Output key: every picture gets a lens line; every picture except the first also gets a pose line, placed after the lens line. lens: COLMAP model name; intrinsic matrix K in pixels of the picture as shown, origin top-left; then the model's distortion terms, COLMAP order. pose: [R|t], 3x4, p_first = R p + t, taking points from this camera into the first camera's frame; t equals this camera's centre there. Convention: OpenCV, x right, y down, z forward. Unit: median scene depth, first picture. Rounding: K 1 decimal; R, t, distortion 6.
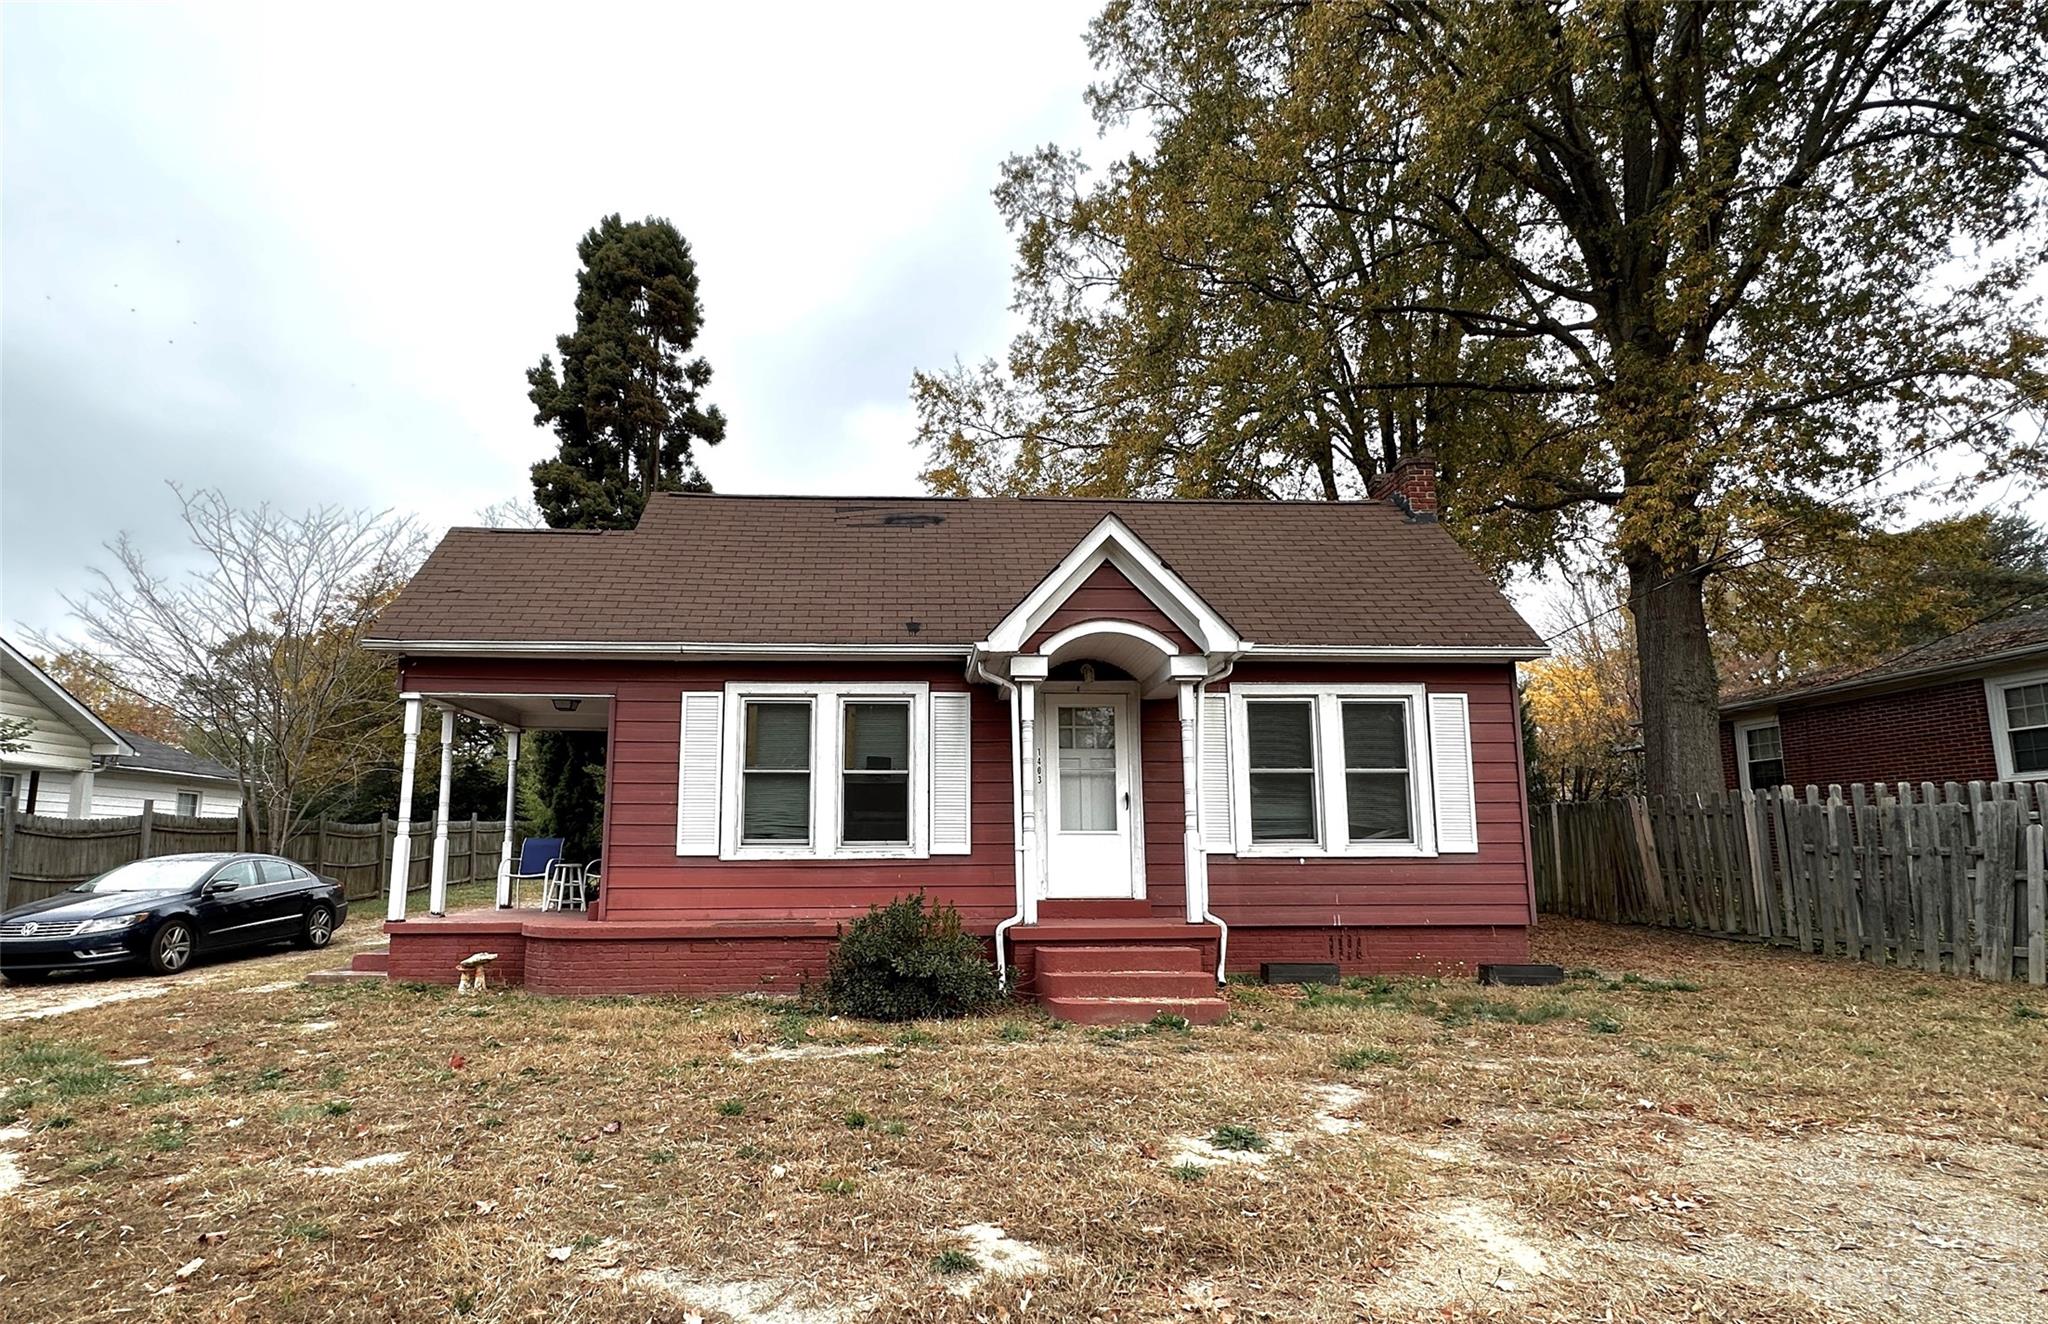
lens RADIAL K [[982.7, 0, 1013.8], [0, 982.7, 732.3], [0, 0, 1]] dist [0.002179, 0.000224]
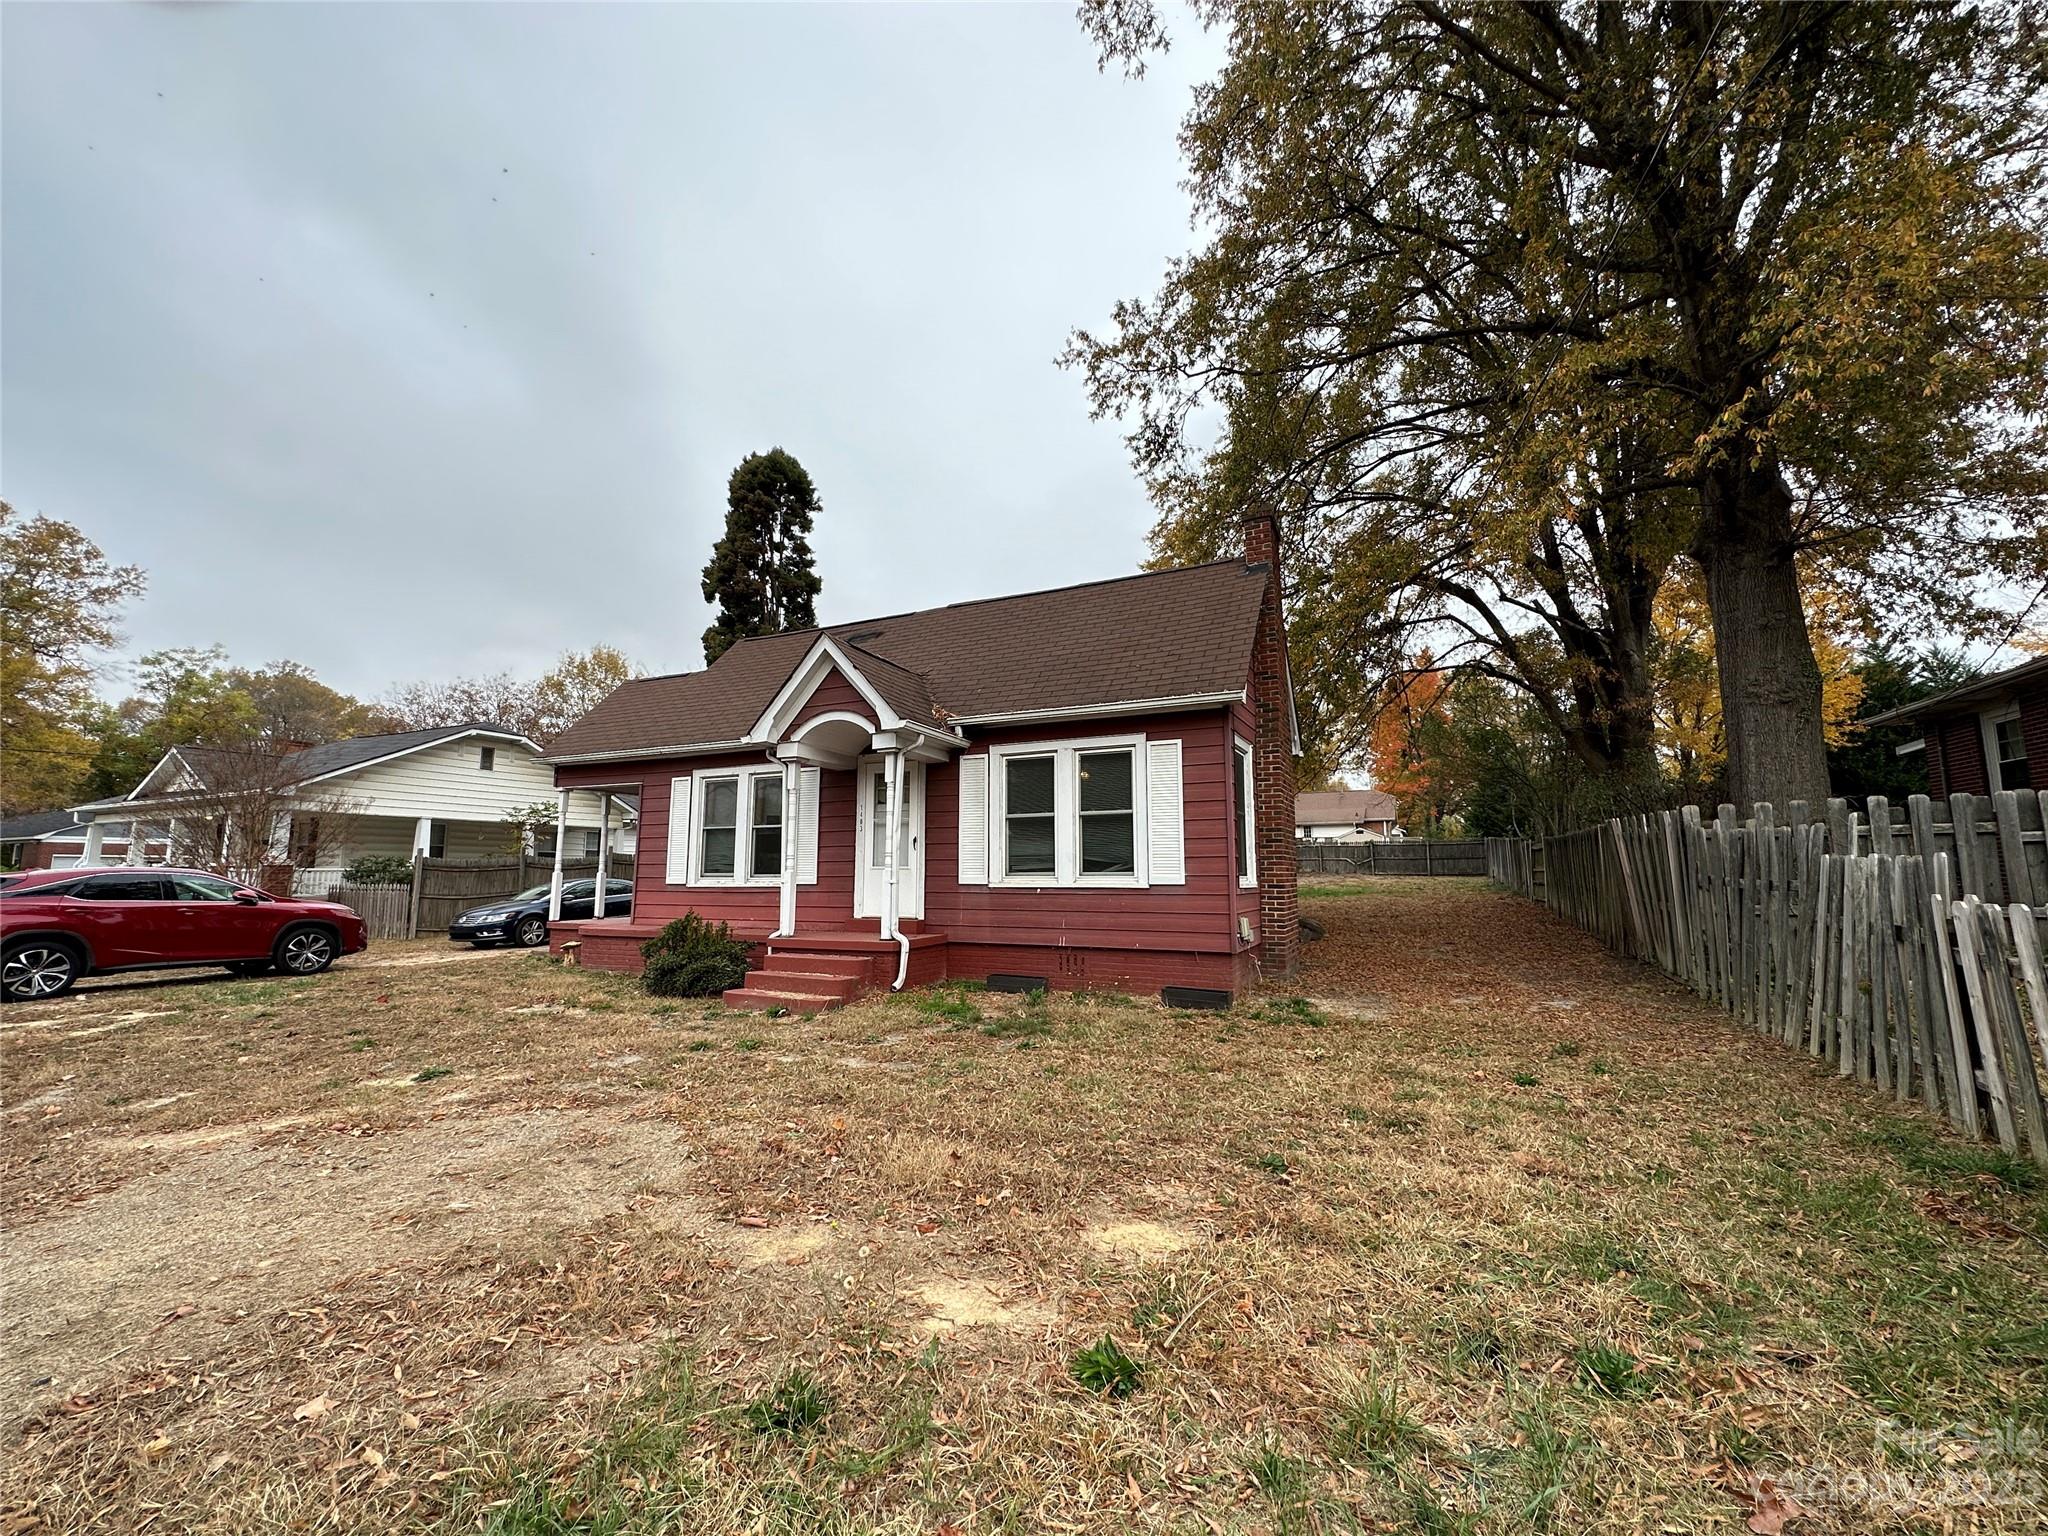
lens RADIAL K [[813.8, 0, 1023.4], [0, 813.8, 769.3], [0, 0, 1]] dist [-0.004556, 0.000589]
pose [[0.887716, -0.059253, -0.456563, 0.723468], [0.058927, 0.998150, -0.014967, -0.002681], [0.456606, -0.013617, 0.889565, 0.112843]]
